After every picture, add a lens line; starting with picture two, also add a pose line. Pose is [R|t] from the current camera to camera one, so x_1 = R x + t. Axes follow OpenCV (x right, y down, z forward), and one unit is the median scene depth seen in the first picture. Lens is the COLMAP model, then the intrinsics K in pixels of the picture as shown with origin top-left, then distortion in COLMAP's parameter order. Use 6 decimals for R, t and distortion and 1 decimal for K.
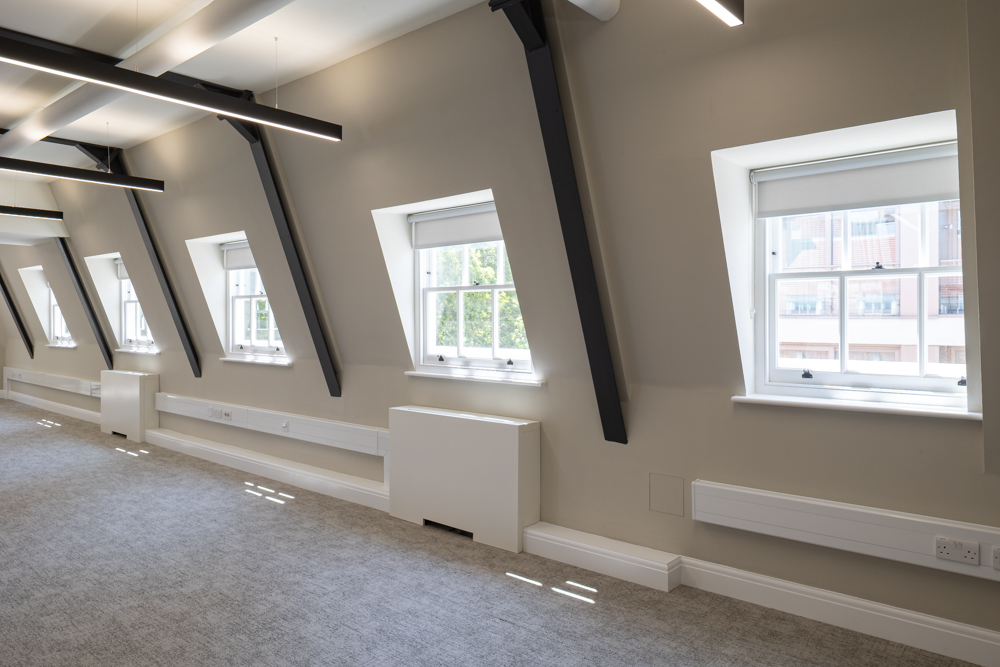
lens RADIAL K [[691.1, 0, 500.0], [0, 691.1, 324.1], [0, 0, 1]] dist [-0.006958, -0.001449]
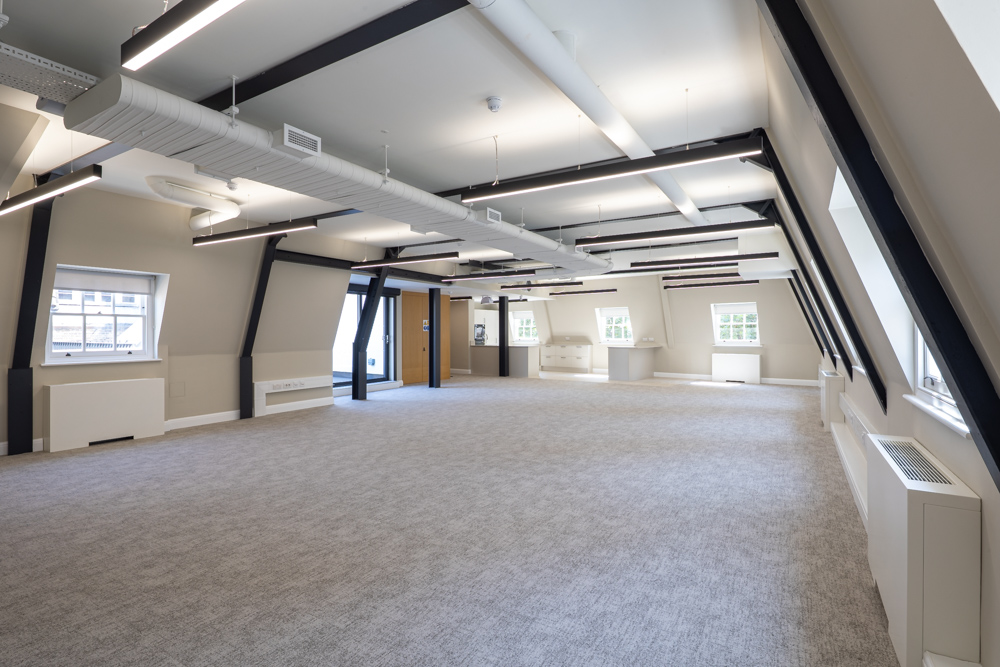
lens RADIAL K [[488.1, 0, 499.2], [0, 488.1, 332.3], [0, 0, 1]] dist [-0.003467, -0.000709]
pose [[0.161284, 0.004144, -0.986899, 0.453508], [-0.007301, 0.999969, 0.003006, -0.003488], [0.986881, 0.006721, 0.161309, 0.572116]]
